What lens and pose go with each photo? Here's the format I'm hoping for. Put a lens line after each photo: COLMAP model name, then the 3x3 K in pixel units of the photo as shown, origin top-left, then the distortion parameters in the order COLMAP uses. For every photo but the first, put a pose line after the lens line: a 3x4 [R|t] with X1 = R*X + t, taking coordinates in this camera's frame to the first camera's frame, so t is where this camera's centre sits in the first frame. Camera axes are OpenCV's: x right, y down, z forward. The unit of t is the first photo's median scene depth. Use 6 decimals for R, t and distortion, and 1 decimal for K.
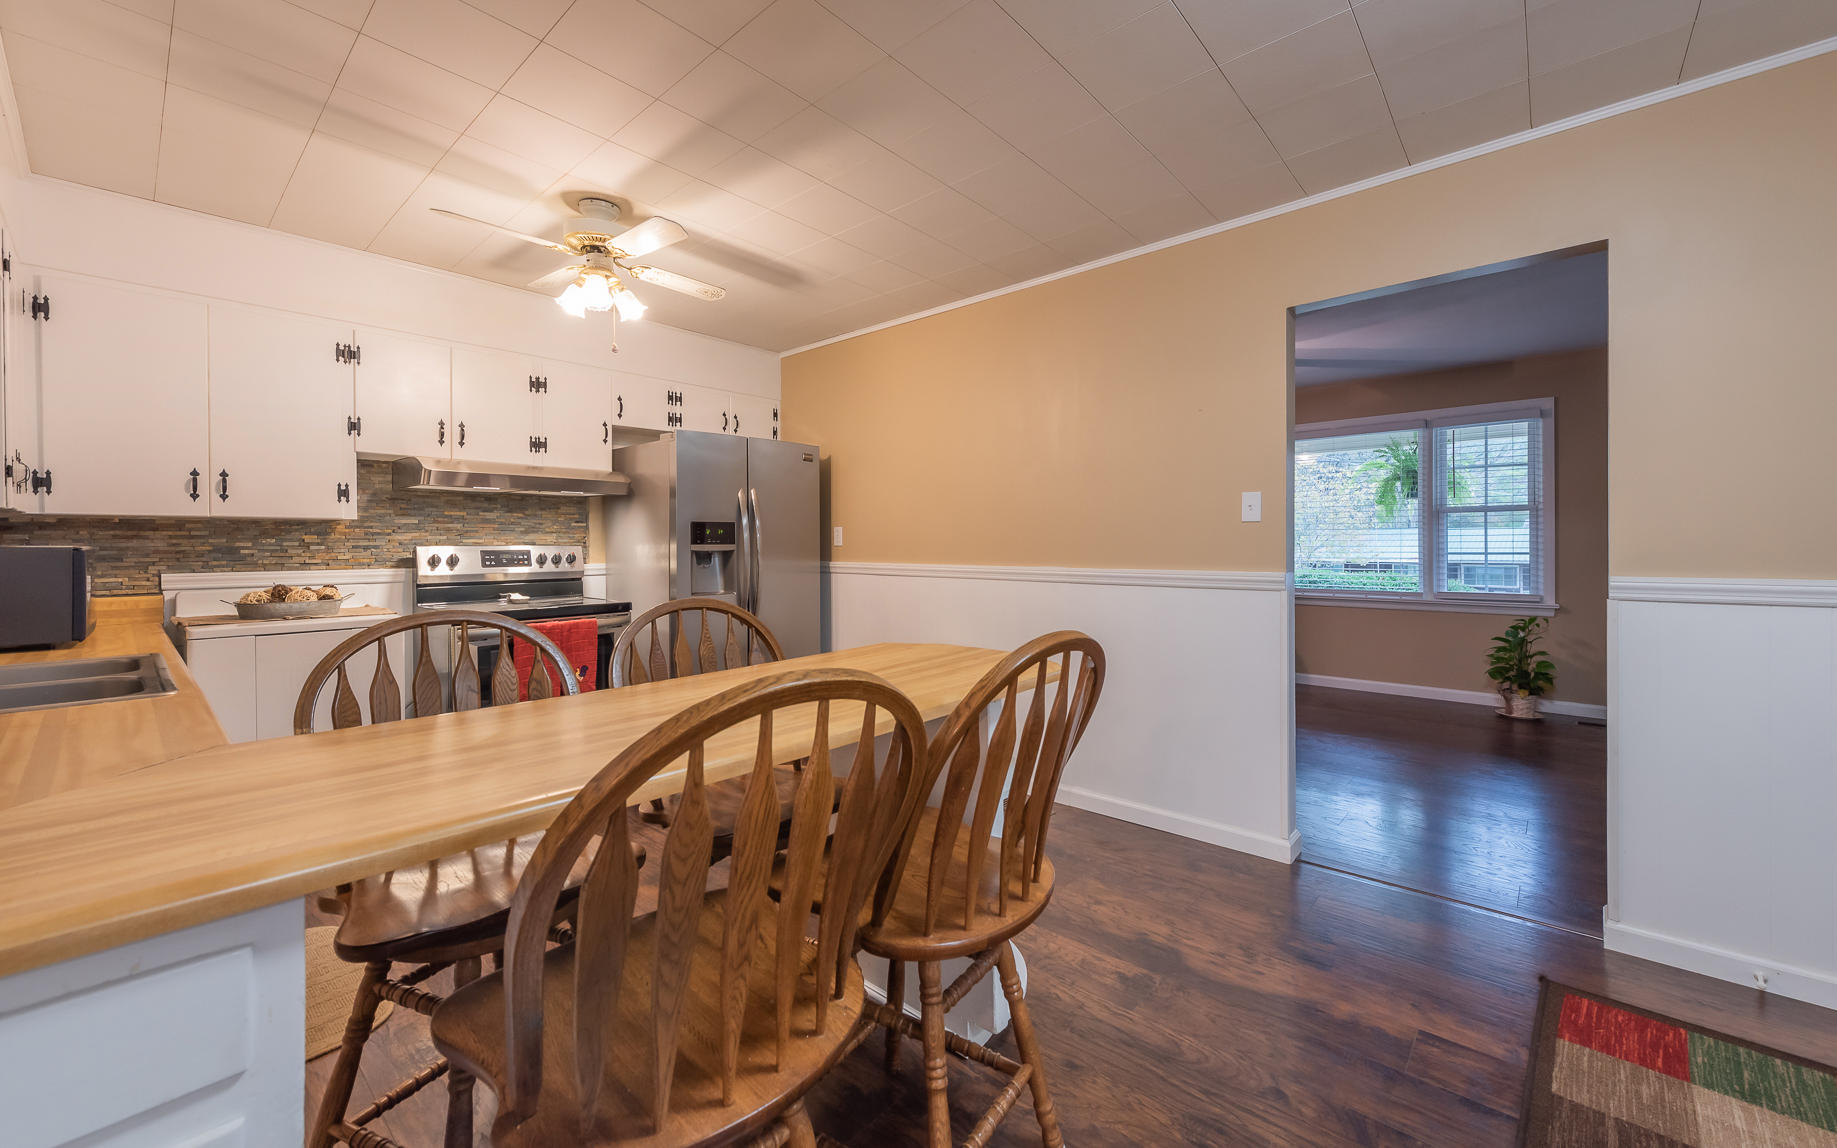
lens RADIAL K [[699.0, 0, 915.0], [0, 699.0, 546.0], [0, 0, 1]] dist [-0.001784, -0.000188]
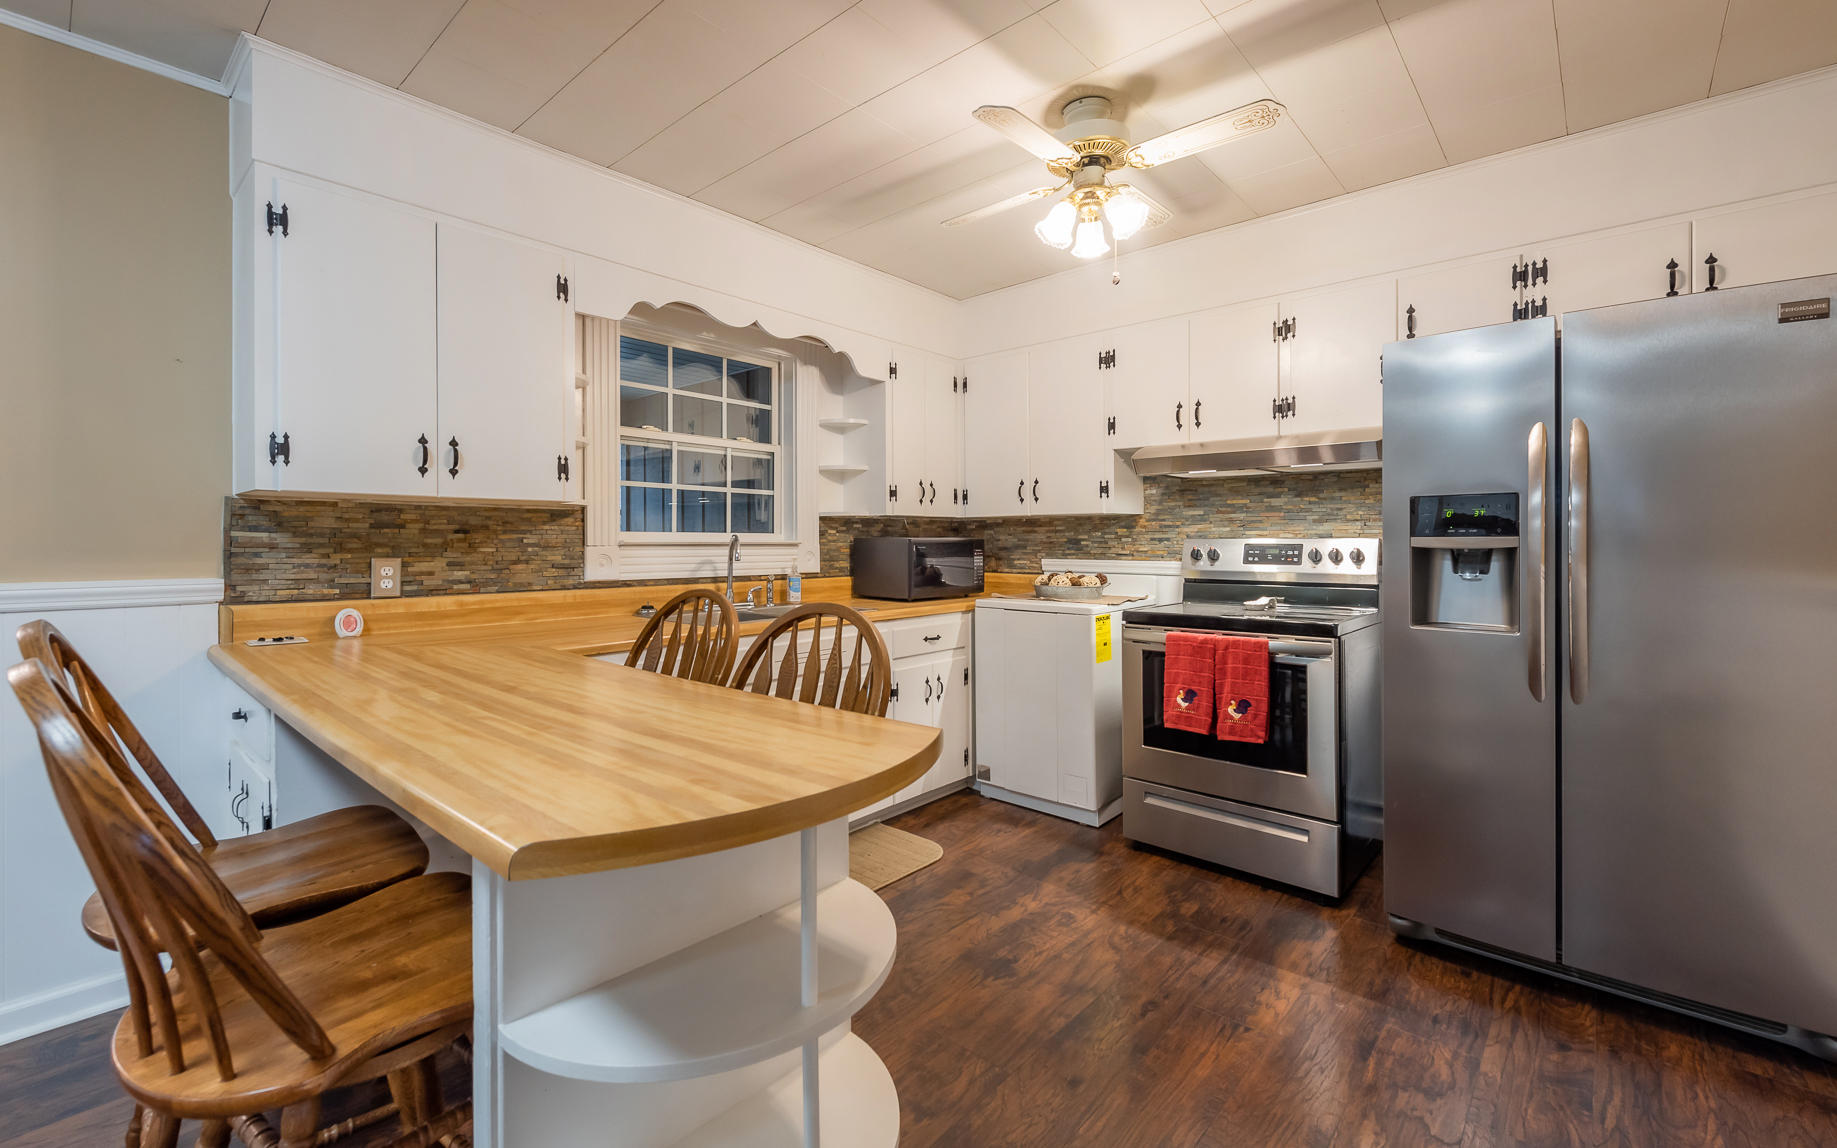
lens RADIAL K [[768.7, 0, 914.6], [0, 768.7, 546.0], [0, 0, 1]] dist [0.000745, -0.000046]
pose [[-0.003451, 0.009534, -0.999949, 0.373378], [-0.001968, 0.999953, 0.009540, 0.001174], [0.999992, 0.002001, -0.003432, 0.701429]]
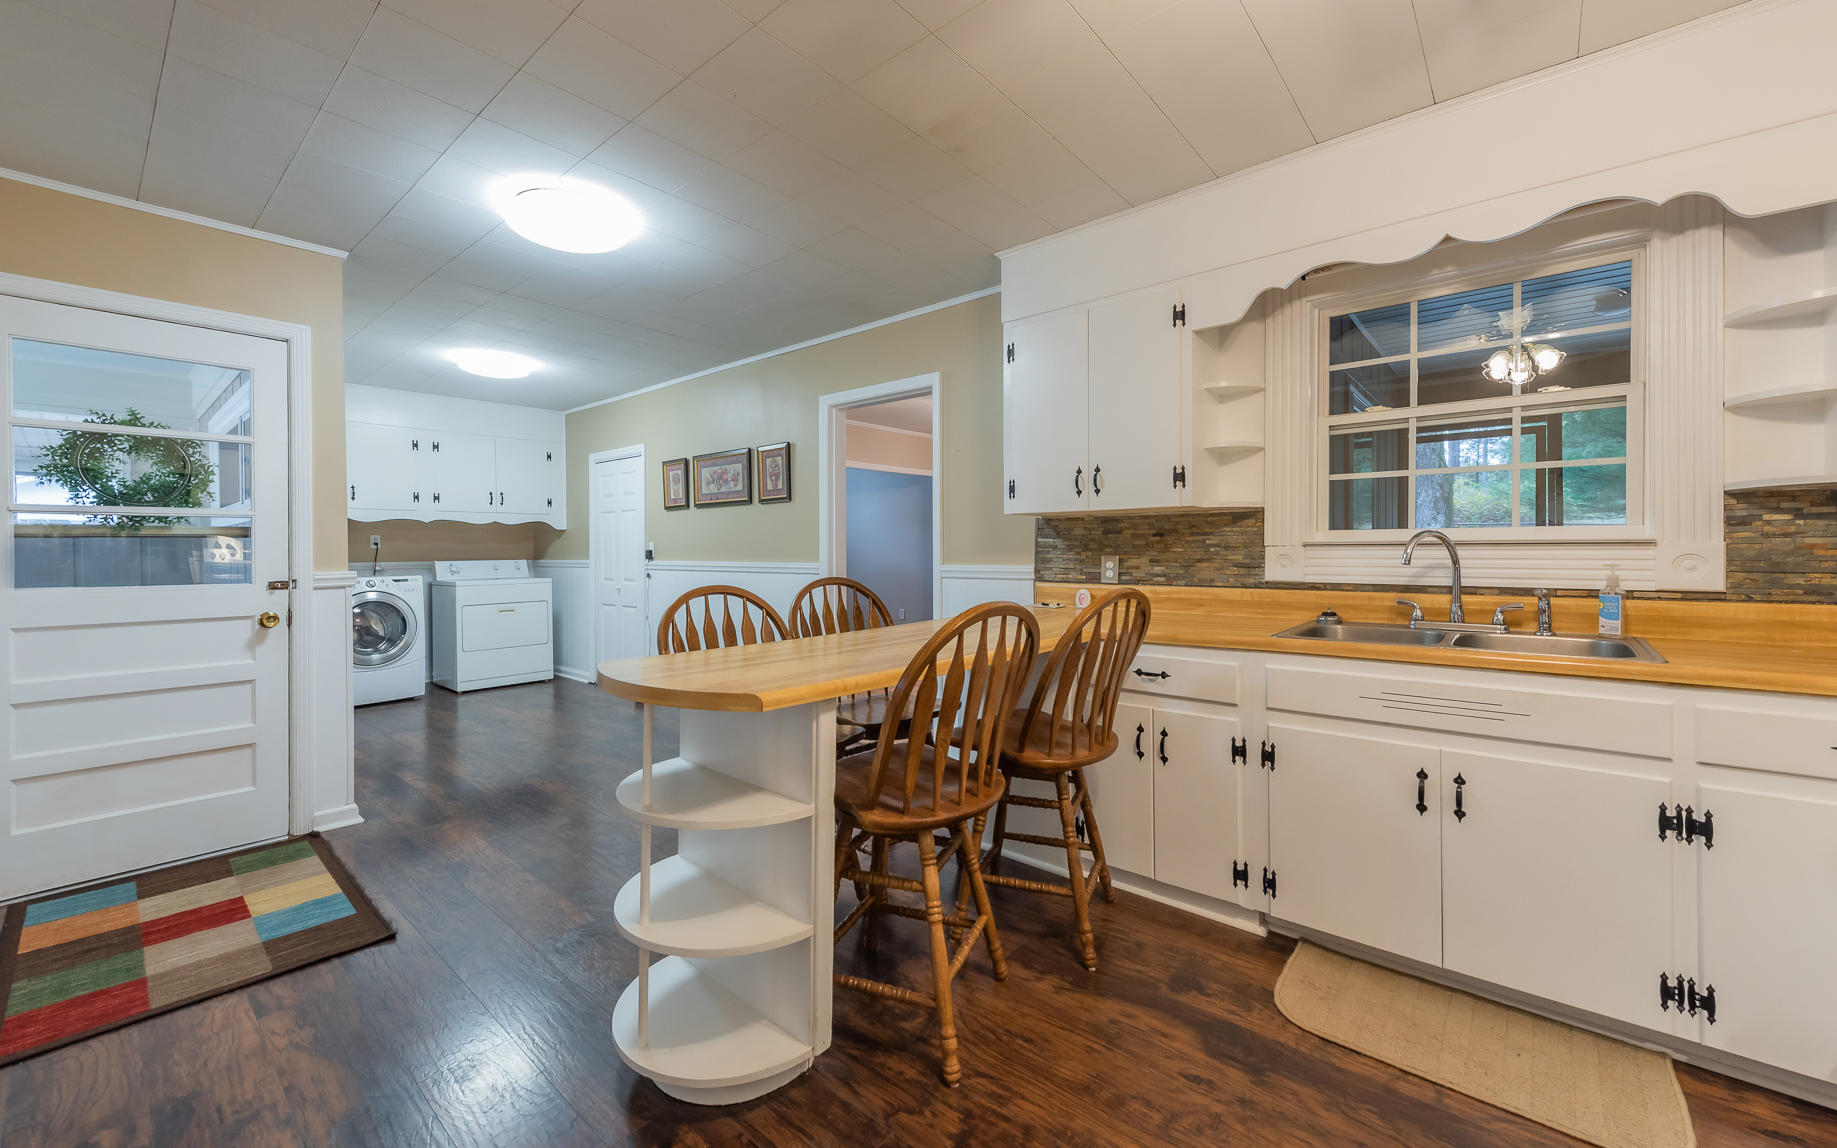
lens RADIAL K [[720.8, 0, 917.9], [0, 720.8, 558.8], [0, 0, 1]] dist [0.011679, -0.000063]
pose [[-0.999845, 0.013133, -0.011745, -0.140203], [0.012933, 0.999772, 0.016968, 0.006019], [0.011965, 0.016813, -0.999787, 1.198192]]
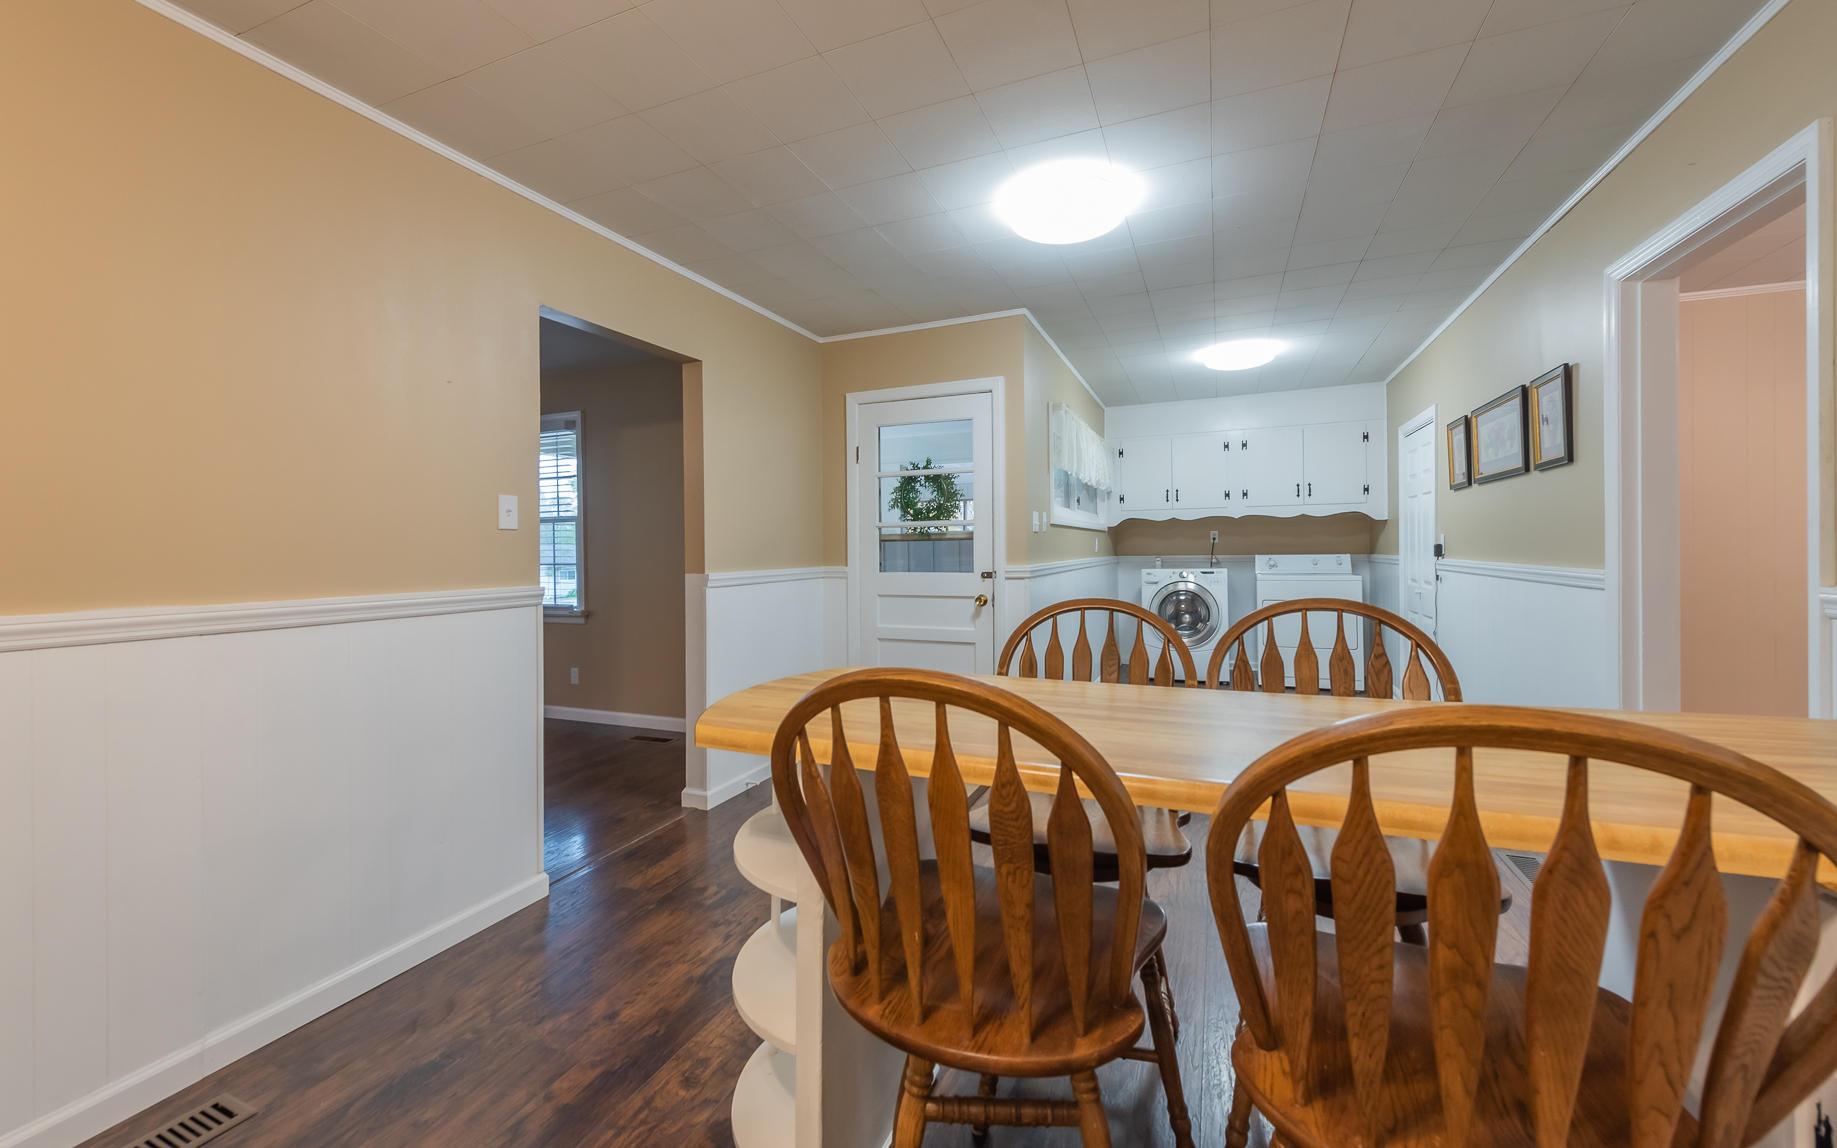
lens RADIAL K [[717.2, 0, 921.6], [0, 717.2, 546.1], [0, 0, 1]] dist [0.008863, 0.000052]
pose [[-0.322320, 0.013049, 0.946541, -0.485471], [0.017942, 0.999810, -0.007673, 0.002636], [-0.946461, 0.014510, -0.322493, 0.726164]]
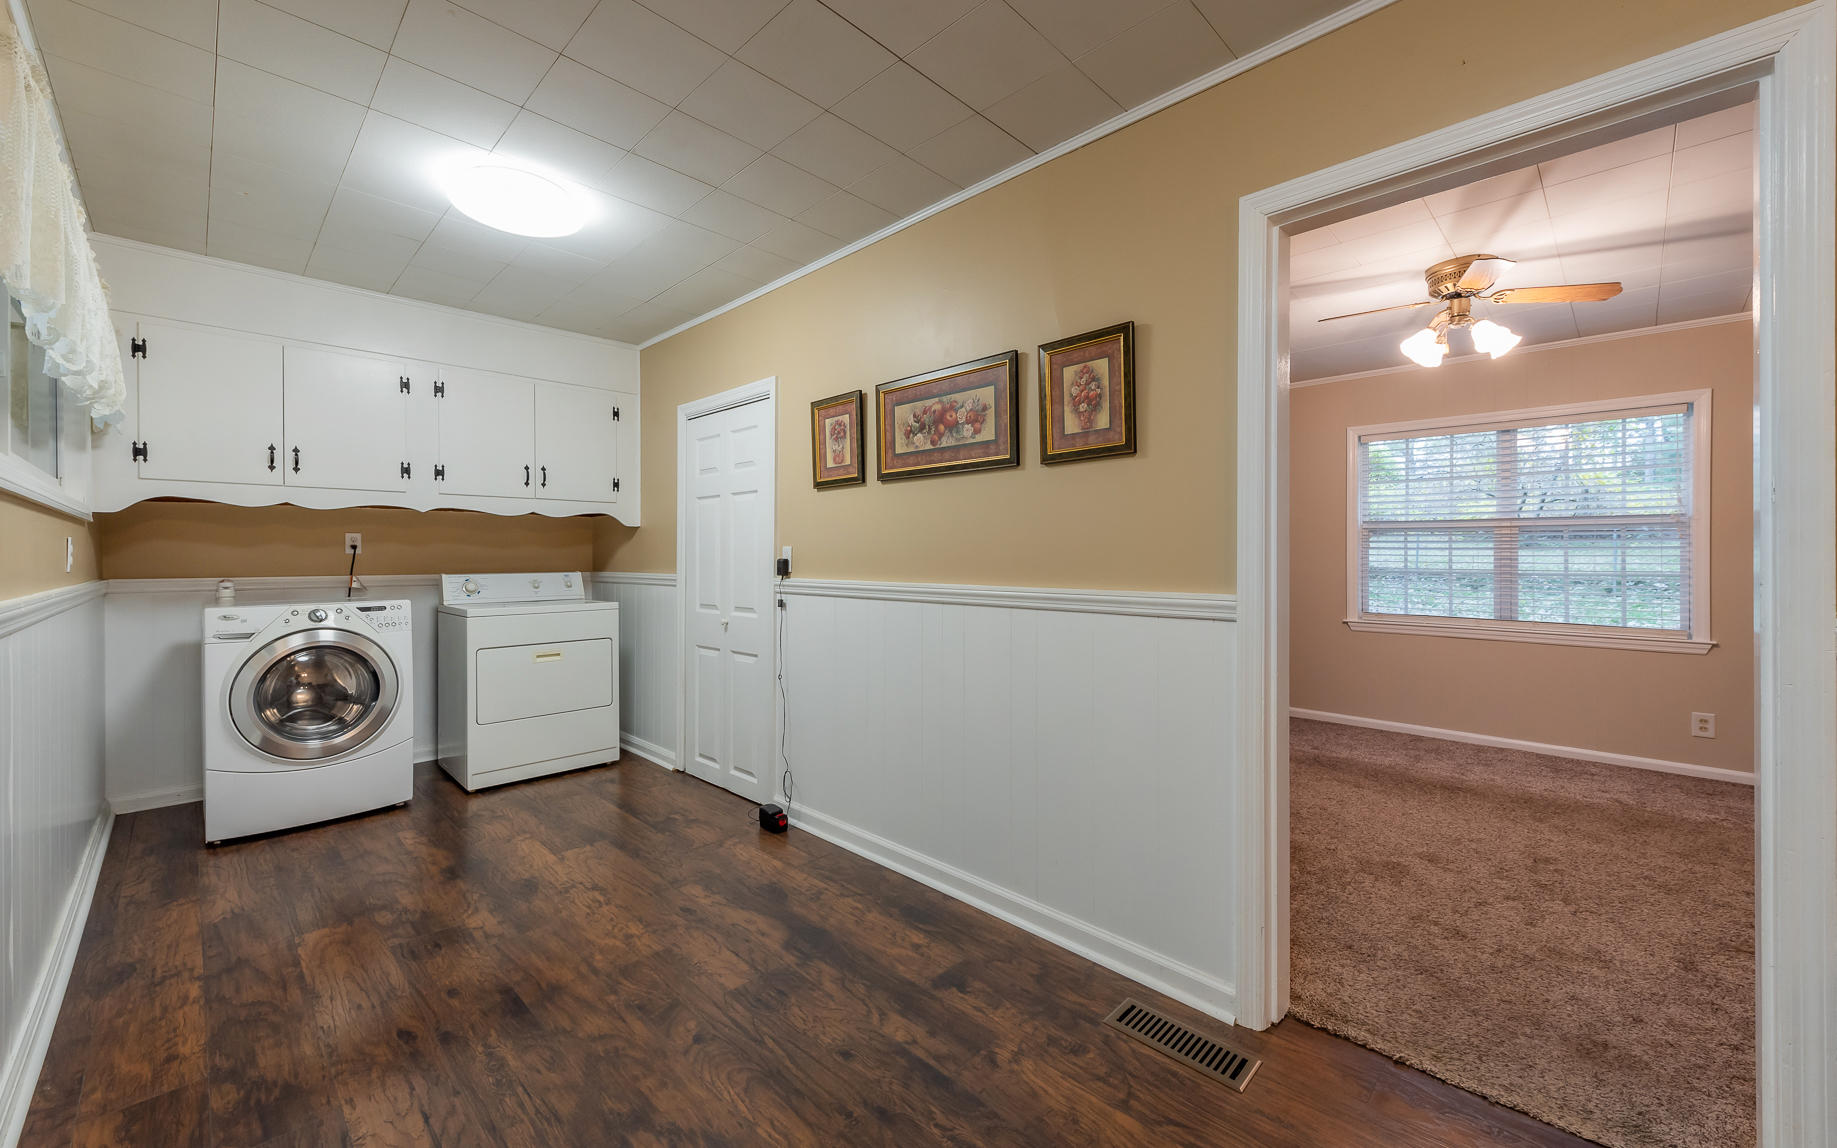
lens RADIAL K [[711.9, 0, 915.4], [0, 711.9, 564.4], [0, 0, 1]] dist [0.008629, -0.000729]
pose [[-0.998339, 0.007169, 0.057172, 0.285043], [0.007935, 0.999882, 0.013185, 0.001225], [-0.057071, 0.013616, -0.998277, 0.351234]]
